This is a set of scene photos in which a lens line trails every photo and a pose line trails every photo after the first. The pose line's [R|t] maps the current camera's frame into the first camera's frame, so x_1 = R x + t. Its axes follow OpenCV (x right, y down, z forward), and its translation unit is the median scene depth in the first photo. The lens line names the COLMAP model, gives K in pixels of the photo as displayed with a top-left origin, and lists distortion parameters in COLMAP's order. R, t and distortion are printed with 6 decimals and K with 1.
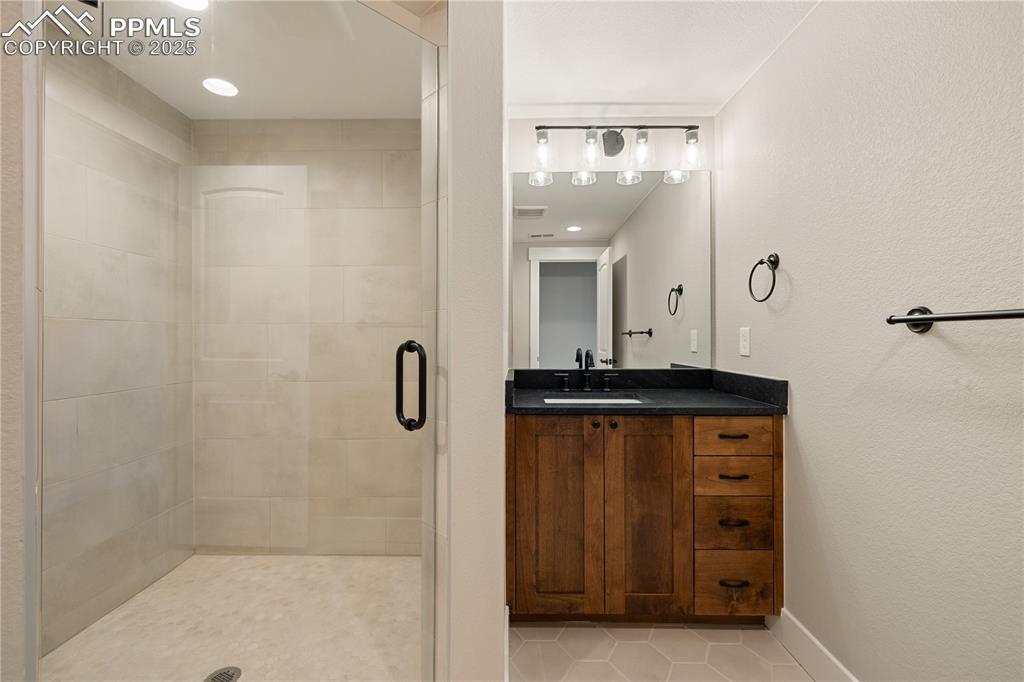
lens RADIAL K [[430.2, 0, 510.1], [0, 430.2, 337.8], [0, 0, 1]] dist [0.000011, 0.000021]
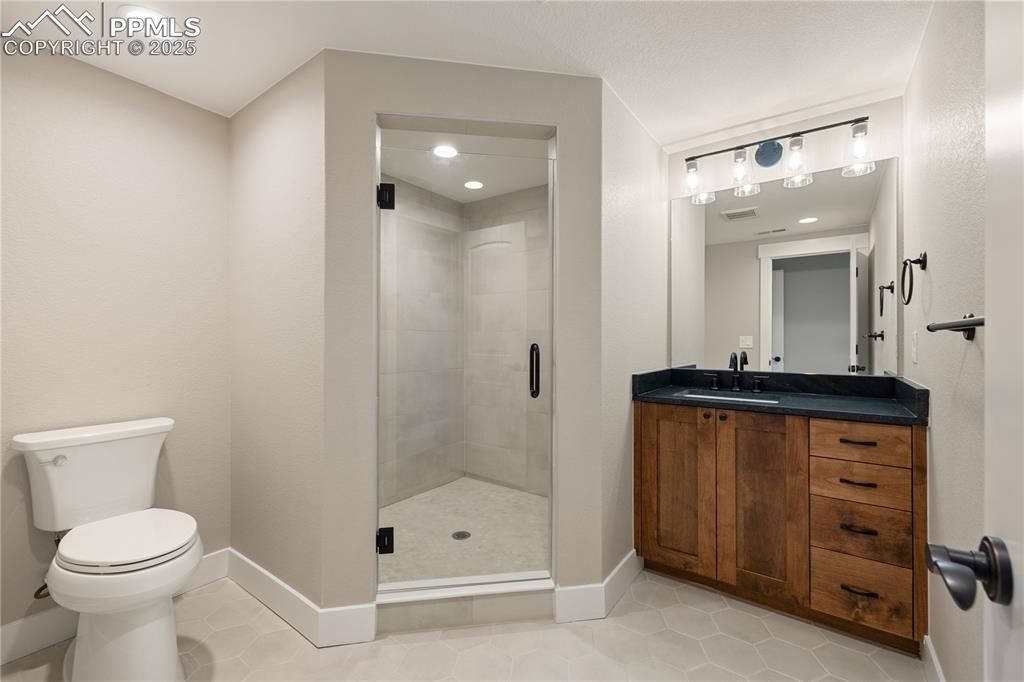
lens RADIAL K [[433.1, 0, 512.3], [0, 433.1, 335.9], [0, 0, 1]] dist [0.001023, 0.000079]
pose [[0.816944, -0.001849, -0.576714, 0.444234], [-0.001647, 0.999983, -0.005539, -0.010132], [0.576714, 0.005475, 0.816928, -0.279618]]
